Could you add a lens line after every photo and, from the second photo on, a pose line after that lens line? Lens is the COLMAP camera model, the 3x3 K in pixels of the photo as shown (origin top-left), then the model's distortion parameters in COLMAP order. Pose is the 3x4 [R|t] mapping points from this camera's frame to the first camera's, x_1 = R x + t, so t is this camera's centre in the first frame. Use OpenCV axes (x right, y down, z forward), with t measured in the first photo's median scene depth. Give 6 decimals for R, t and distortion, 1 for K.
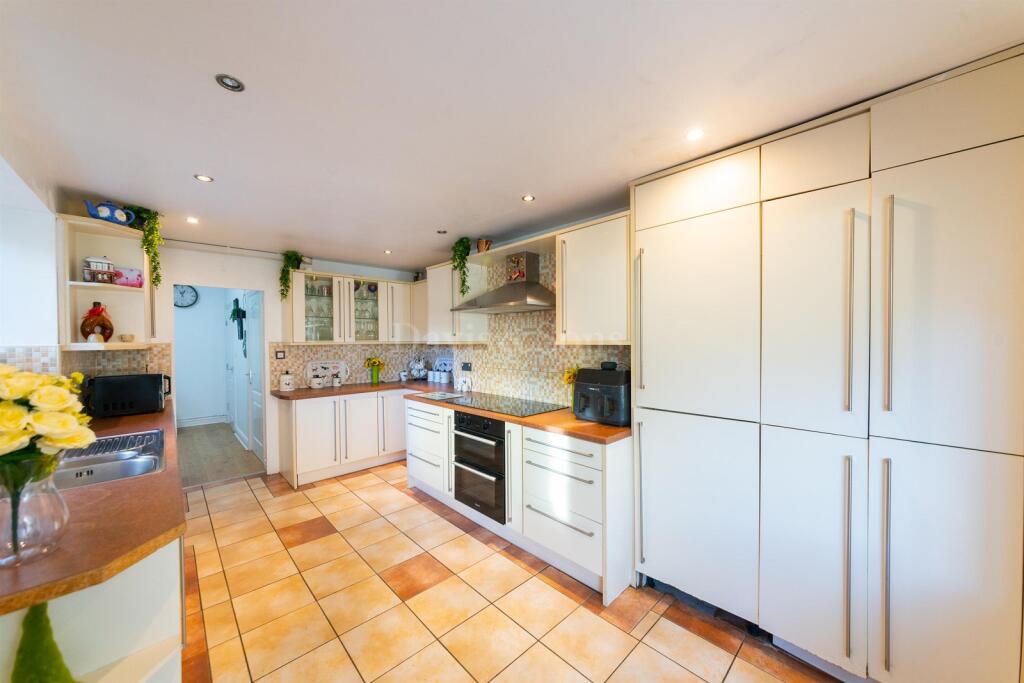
lens RADIAL K [[362.8, 0, 512.9], [0, 362.8, 341.8], [0, 0, 1]] dist [0.000964, -0.000158]
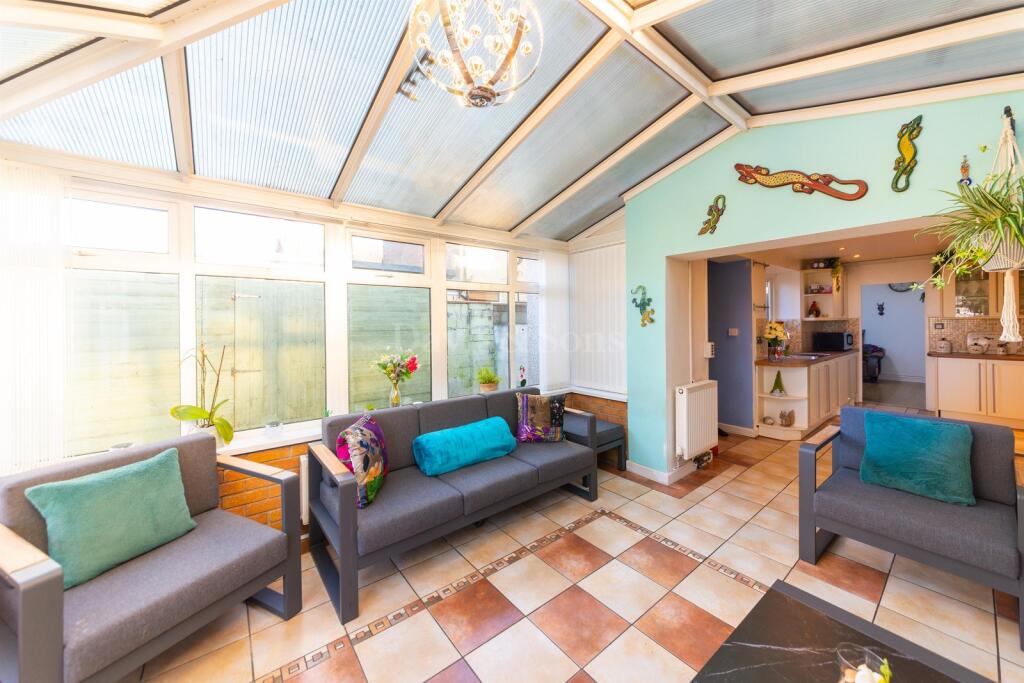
lens RADIAL K [[361.7, 0, 508.9], [0, 361.7, 321.7], [0, 0, 1]] dist [0.000461, -0.000028]
pose [[-0.095543, 0.005903, -0.995408, 0.898199], [0.004427, 0.999975, 0.005505, 0.003981], [0.995415, -0.003881, -0.095567, -0.498099]]
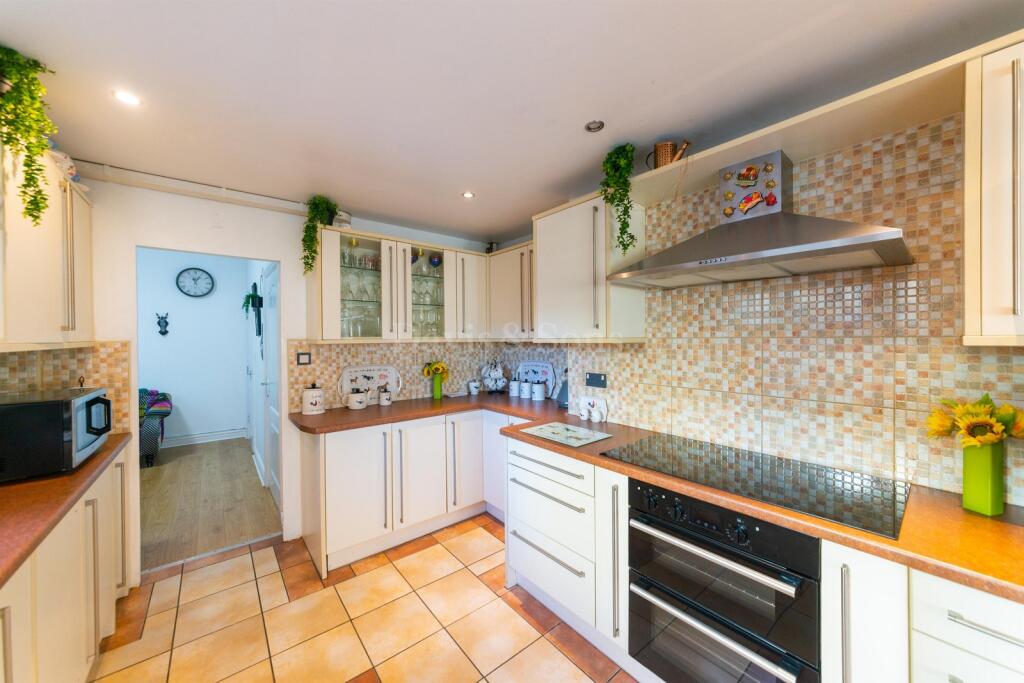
lens RADIAL K [[367.1, 0, 513.5], [0, 367.1, 337.9], [0, 0, 1]] dist [0.006450, 0.000019]
pose [[0.996934, 0.000870, -0.078238, -0.216787], [-0.001334, 0.999982, -0.005870, 0.001863], [0.078232, 0.005956, 0.996917, 0.376489]]
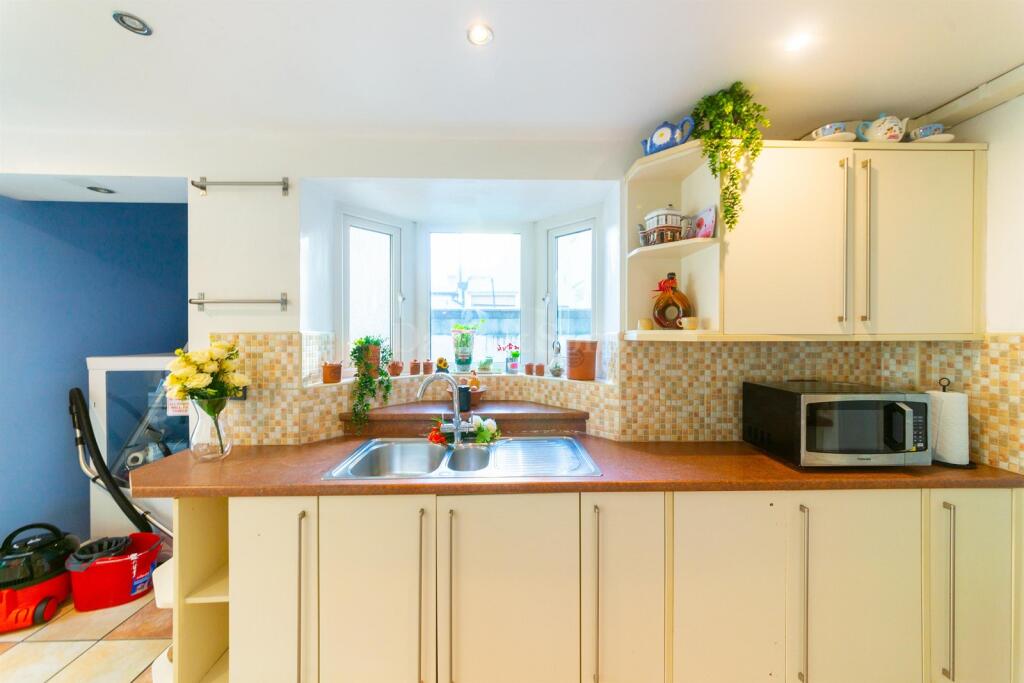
lens RADIAL K [[372.2, 0, 512.7], [0, 372.2, 334.1], [0, 0, 1]] dist [-0.000163, -0.000079]
pose [[-0.666699, 0.008258, -0.745282, -0.235460], [-0.003952, 0.999885, 0.014614, 0.001135], [0.745317, 0.012689, -0.666589, 0.749414]]
